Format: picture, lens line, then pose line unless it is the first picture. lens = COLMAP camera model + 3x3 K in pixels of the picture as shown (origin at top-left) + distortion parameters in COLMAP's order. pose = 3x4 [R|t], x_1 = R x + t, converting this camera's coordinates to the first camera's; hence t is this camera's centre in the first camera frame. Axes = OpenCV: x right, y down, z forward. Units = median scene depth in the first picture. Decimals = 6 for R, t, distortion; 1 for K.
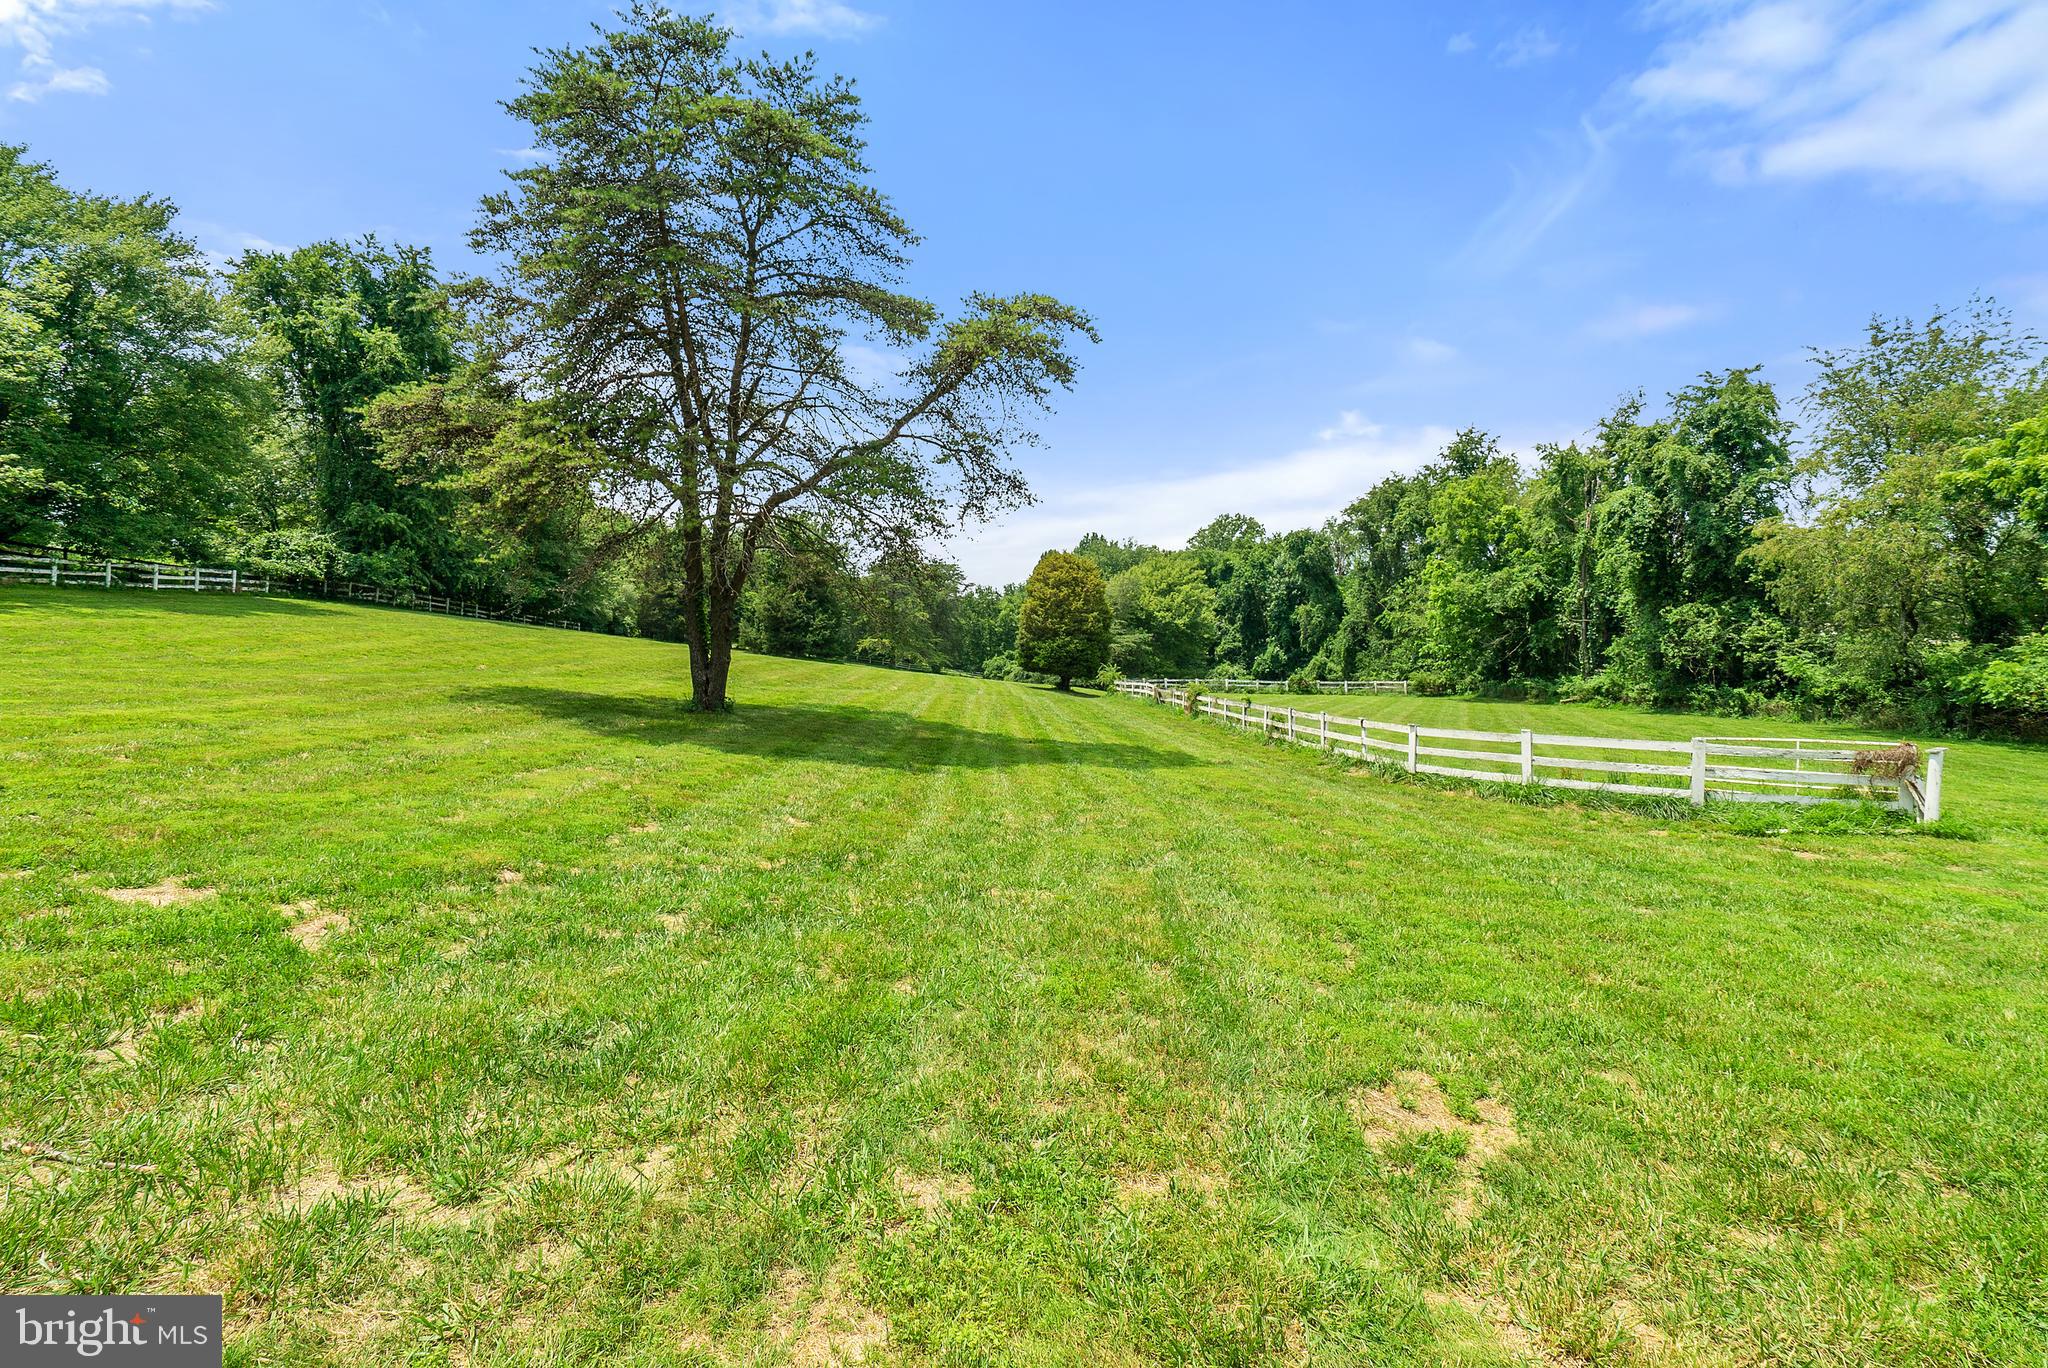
lens RADIAL K [[930.7, 0, 1006.4], [0, 930.7, 677.9], [0, 0, 1]] dist [0.000109, 0.001223]
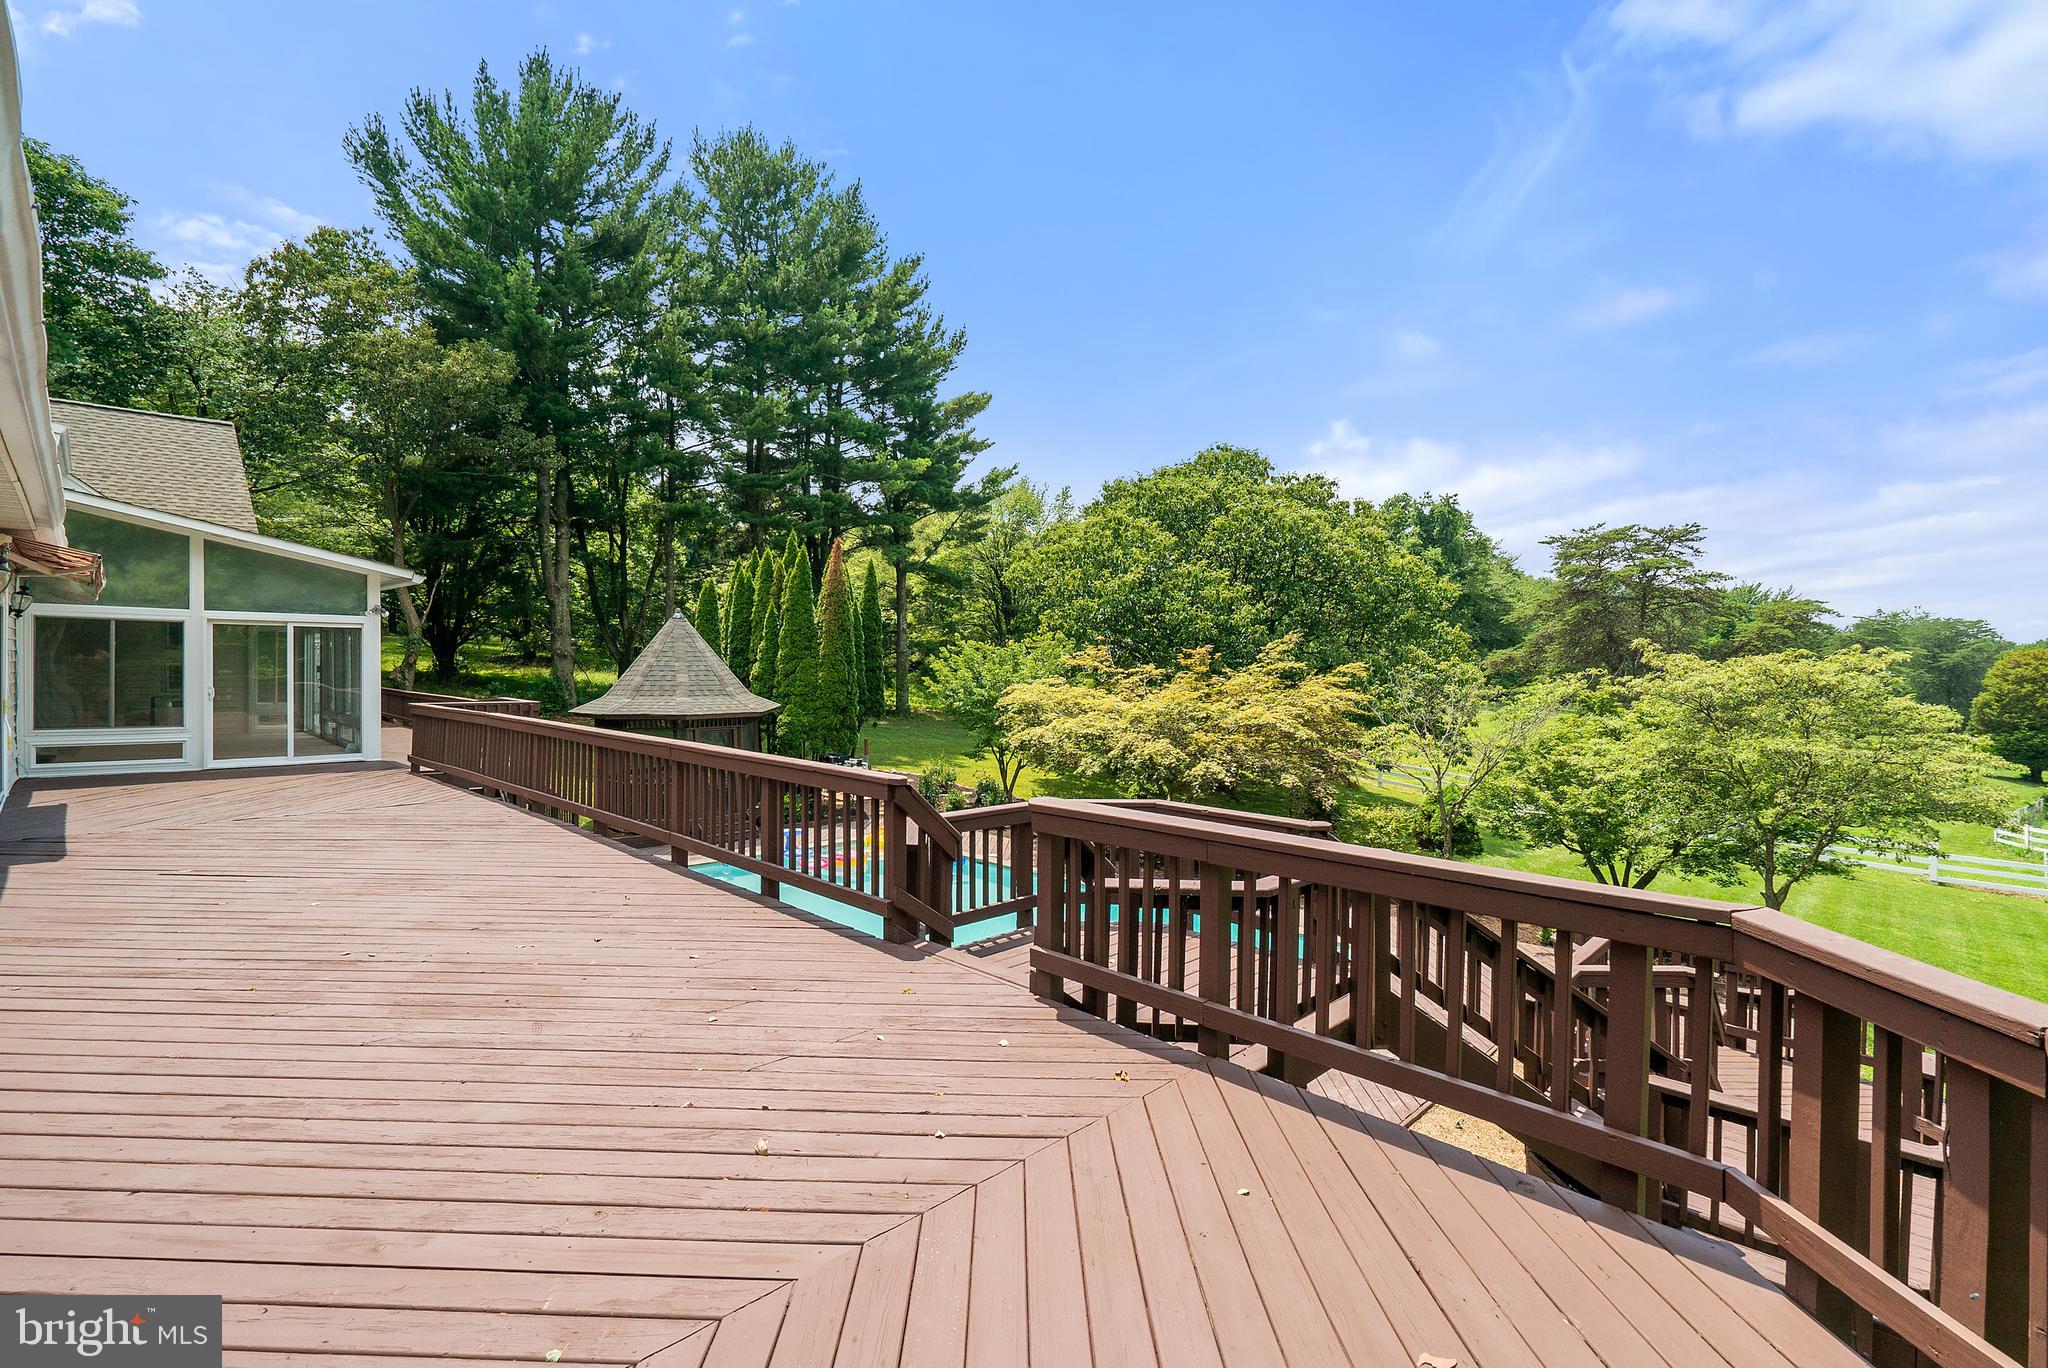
lens RADIAL K [[930.7, 0, 973.1], [0, 930.7, 693.4], [0, 0, 1]] dist [0.000109, 0.001223]
pose [[0.589890, 0.030585, -0.806904, 0.282644], [-0.044368, 0.999000, 0.005431, -0.053216], [0.806264, 0.032597, 0.590657, -0.783419]]
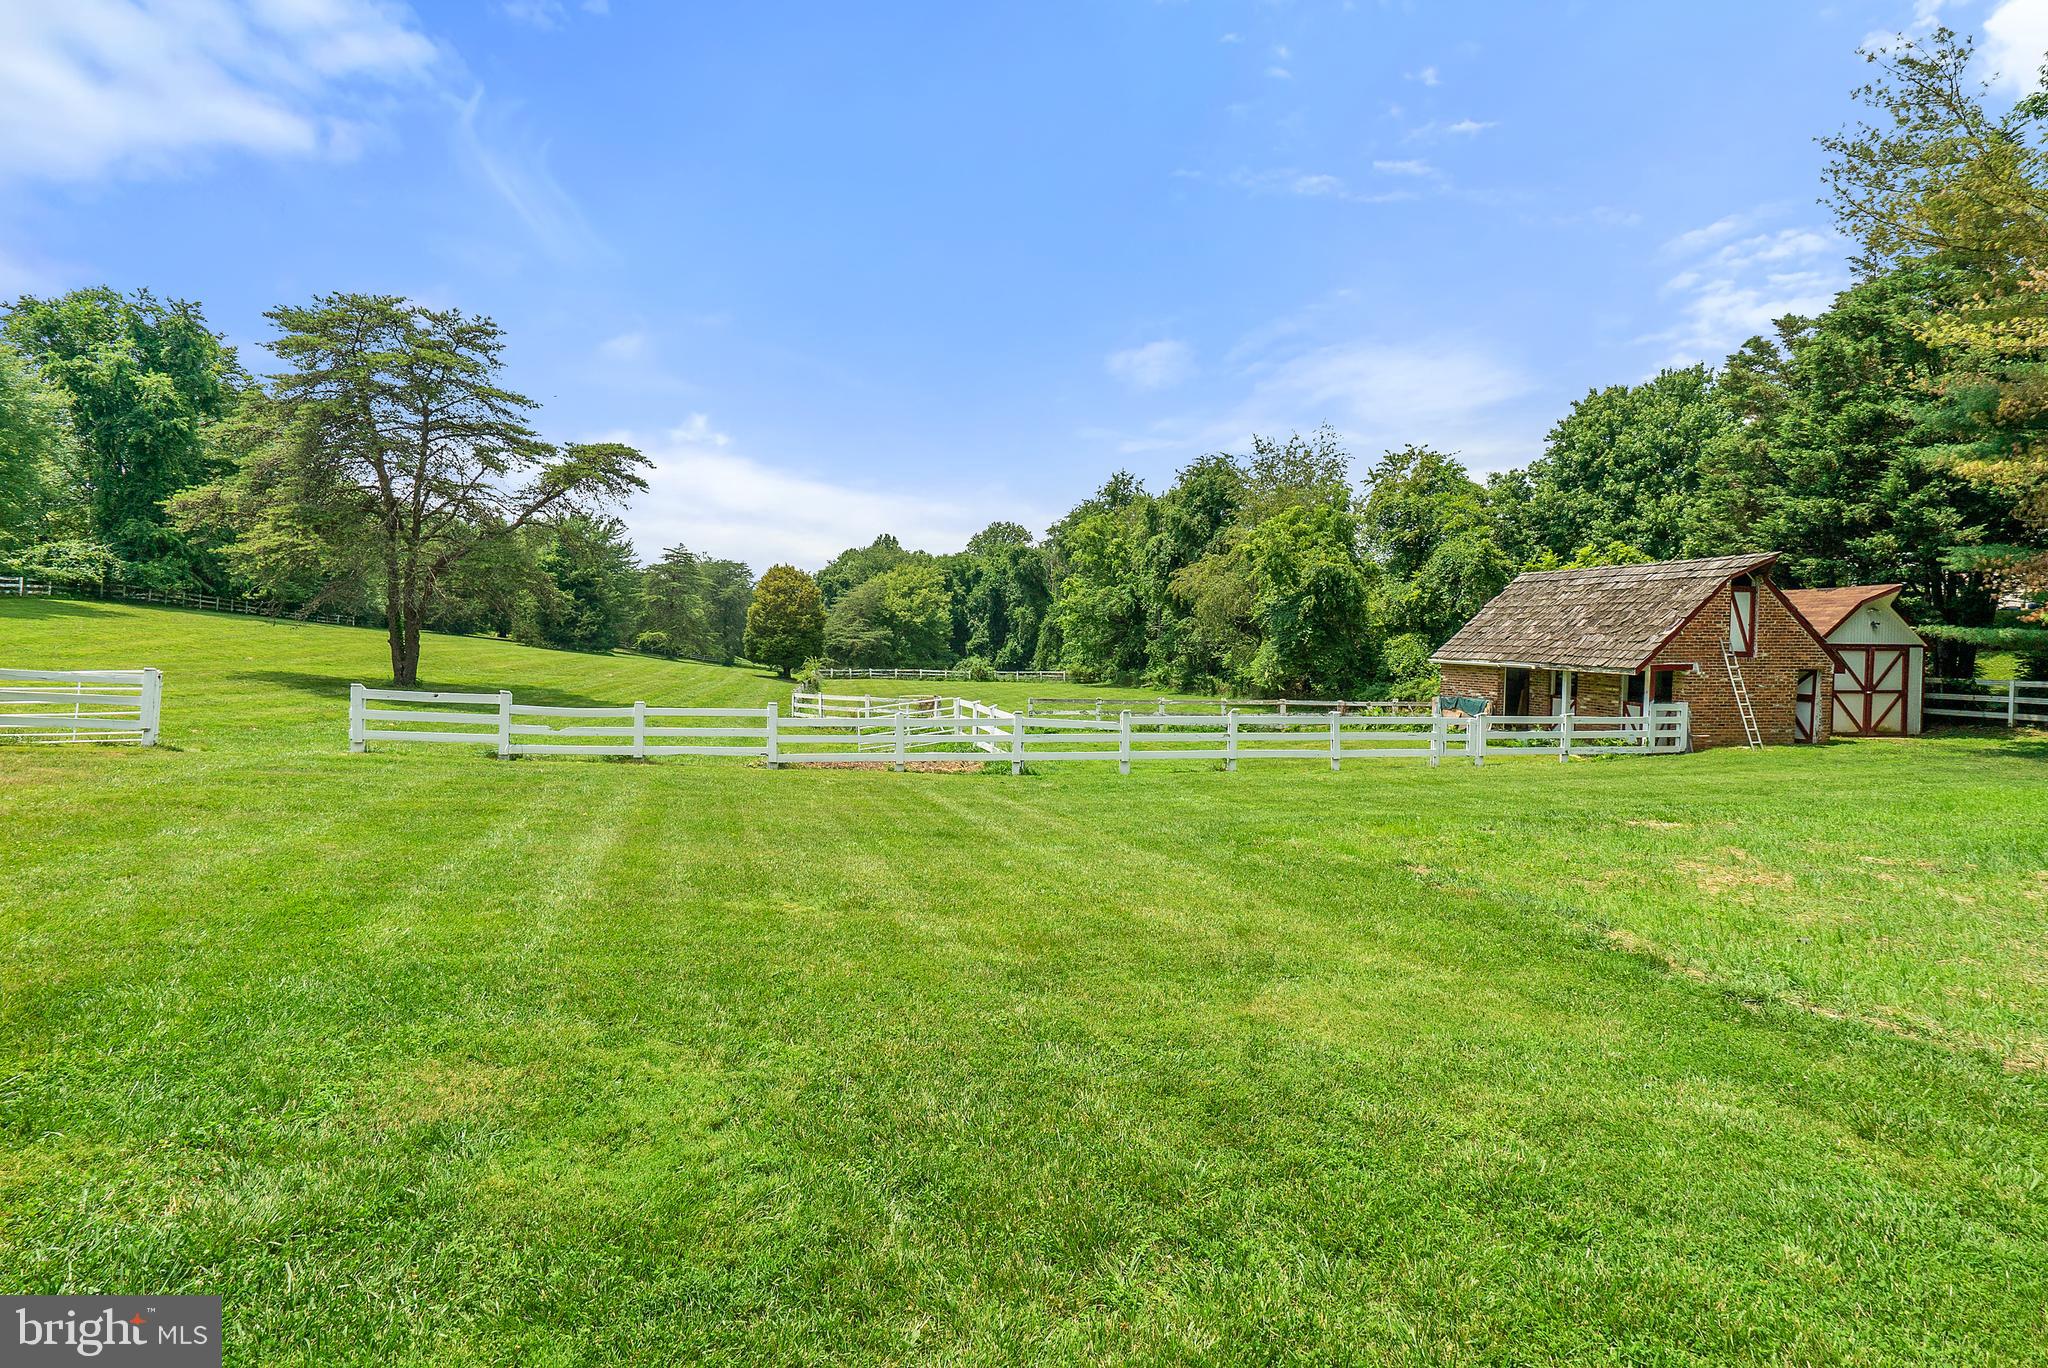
lens RADIAL K [[930.7, 0, 1000.6], [0, 930.7, 674.7], [0, 0, 1]] dist [0.000109, 0.001223]
pose [[0.986795, 0.001089, 0.161968, 0.199958], [-0.002048, 0.999981, 0.005754, 0.001517], [-0.161958, -0.006010, 0.986779, -0.348008]]
